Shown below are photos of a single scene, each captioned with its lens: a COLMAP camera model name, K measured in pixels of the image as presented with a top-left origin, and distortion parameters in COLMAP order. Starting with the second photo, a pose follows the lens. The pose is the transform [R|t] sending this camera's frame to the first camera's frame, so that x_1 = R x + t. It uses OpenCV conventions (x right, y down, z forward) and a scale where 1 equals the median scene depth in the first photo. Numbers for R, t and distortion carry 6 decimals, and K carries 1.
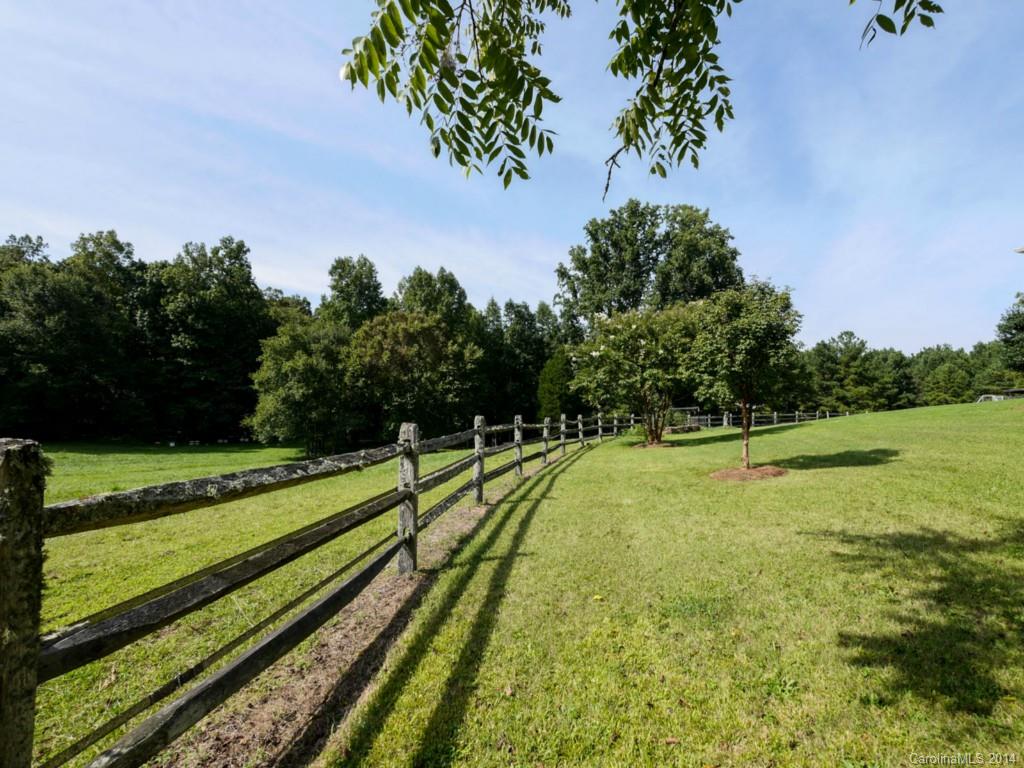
lens RADIAL K [[463.8, 0, 512.0], [0, 463.8, 377.5], [0, 0, 1]] dist [0.000903, -0.001781]
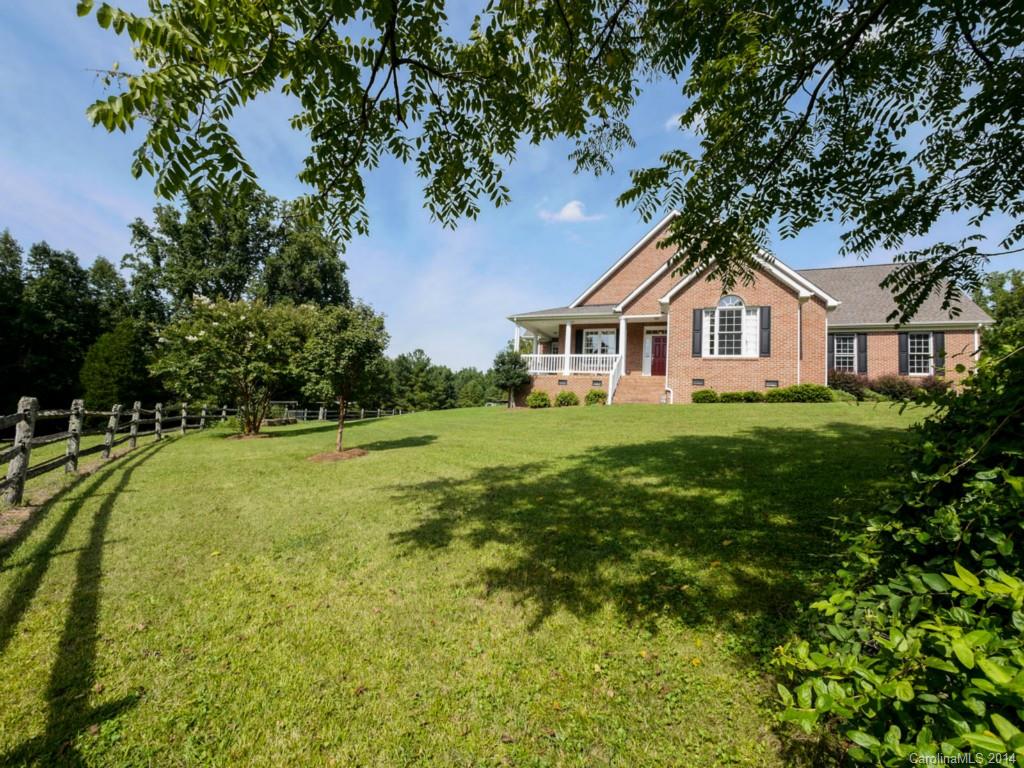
lens RADIAL K [[428.6, 0, 520.3], [0, 428.6, 378.5], [0, 0, 1]] dist [-0.005162, 0.001036]
pose [[0.645718, 0.087879, 0.758502, -0.061364], [-0.092522, 0.995041, -0.036520, -0.001532], [-0.757950, -0.046597, 0.650647, -0.096773]]
